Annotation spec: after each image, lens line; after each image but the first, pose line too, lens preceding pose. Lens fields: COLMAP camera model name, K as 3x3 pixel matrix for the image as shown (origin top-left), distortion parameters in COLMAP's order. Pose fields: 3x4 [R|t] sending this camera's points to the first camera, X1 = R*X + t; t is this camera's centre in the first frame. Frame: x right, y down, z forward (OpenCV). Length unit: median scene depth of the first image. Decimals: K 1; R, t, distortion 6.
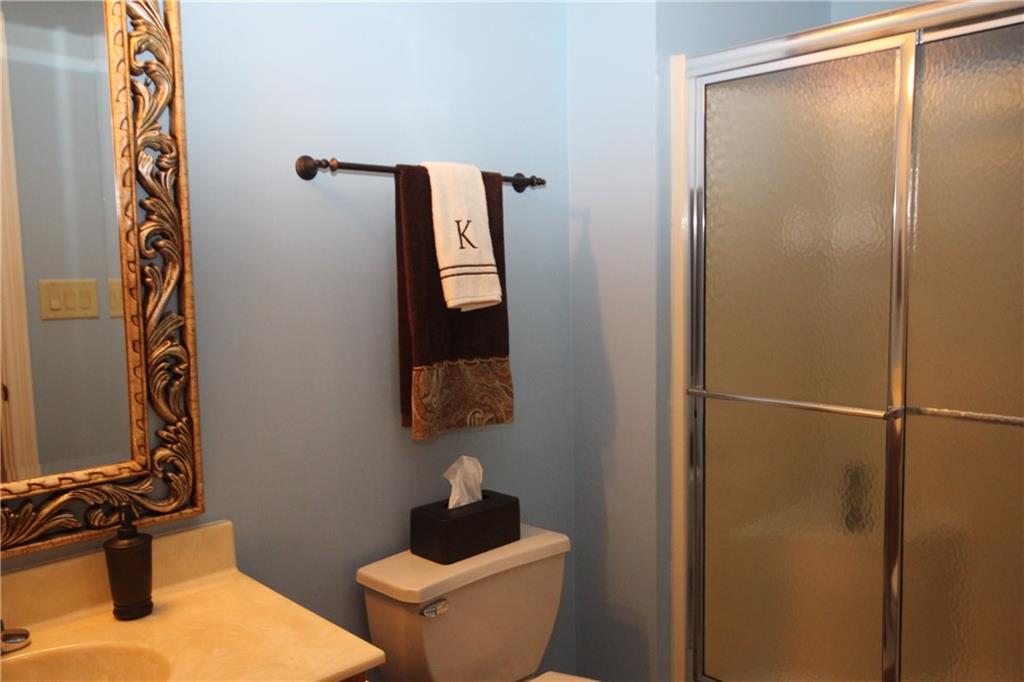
lens RADIAL K [[825.3, 0, 512.0], [0, 825.3, 341.0], [0, 0, 1]] dist [0.001143, 0.000656]
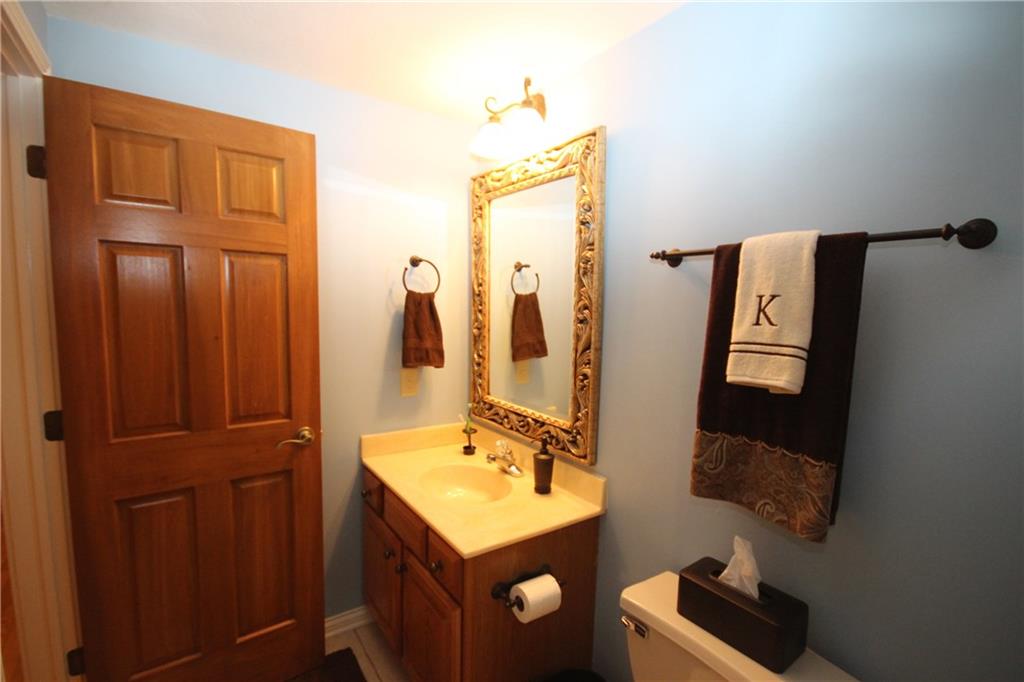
lens RADIAL K [[475.4, 0, 516.0], [0, 475.4, 350.2], [0, 0, 1]] dist [-0.000232, -0.000270]
pose [[-0.153027, 0.106557, -0.982460, 0.517542], [-0.118418, 0.985029, 0.125280, -0.118769], [0.981101, 0.135512, -0.138118, 0.806626]]
